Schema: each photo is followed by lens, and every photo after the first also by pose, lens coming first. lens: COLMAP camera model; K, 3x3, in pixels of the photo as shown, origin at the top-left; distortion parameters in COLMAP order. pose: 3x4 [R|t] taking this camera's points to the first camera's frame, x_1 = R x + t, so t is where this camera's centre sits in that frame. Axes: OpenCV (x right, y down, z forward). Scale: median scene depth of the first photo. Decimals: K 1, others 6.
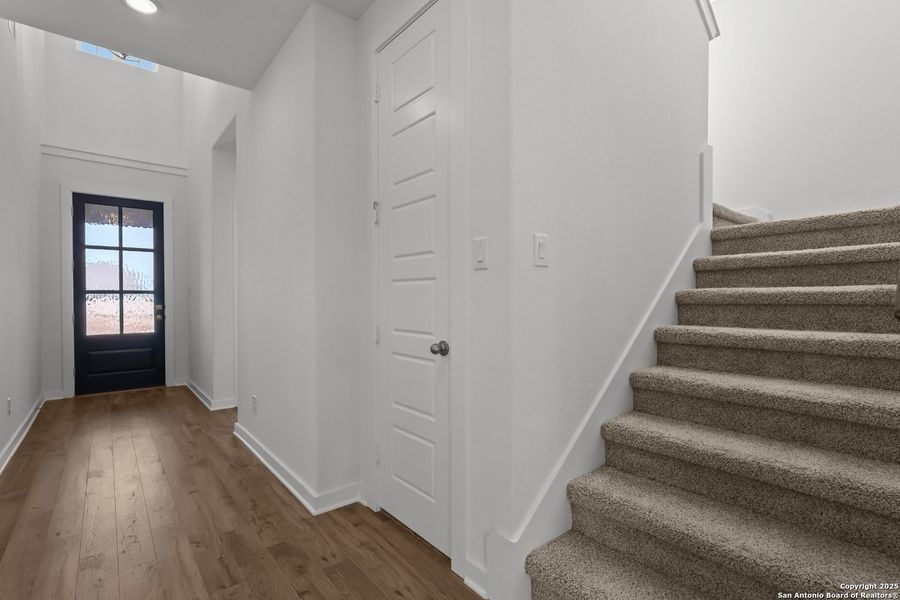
lens RADIAL K [[416.1, 0, 444.7], [0, 416.1, 297.7], [0, 0, 1]] dist [-0.003415, -0.000400]
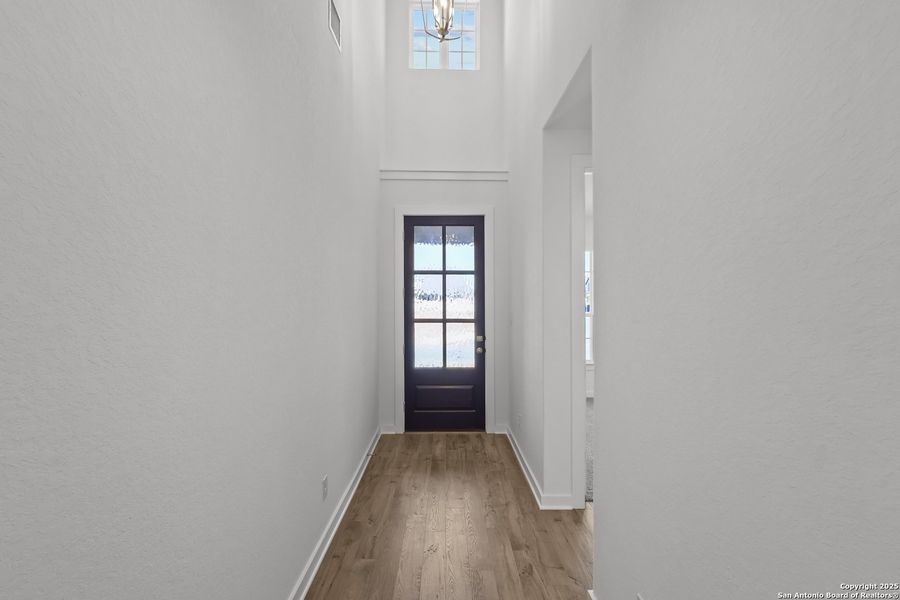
lens RADIAL K [[423.5, 0, 450.6], [0, 423.5, 291.0], [0, 0, 1]] dist [0.000054, 0.000202]
pose [[0.781893, -0.003522, -0.623403, -0.210476], [-0.004541, 0.999925, -0.011344, -0.070687], [0.623397, 0.011701, 0.781818, 0.310116]]
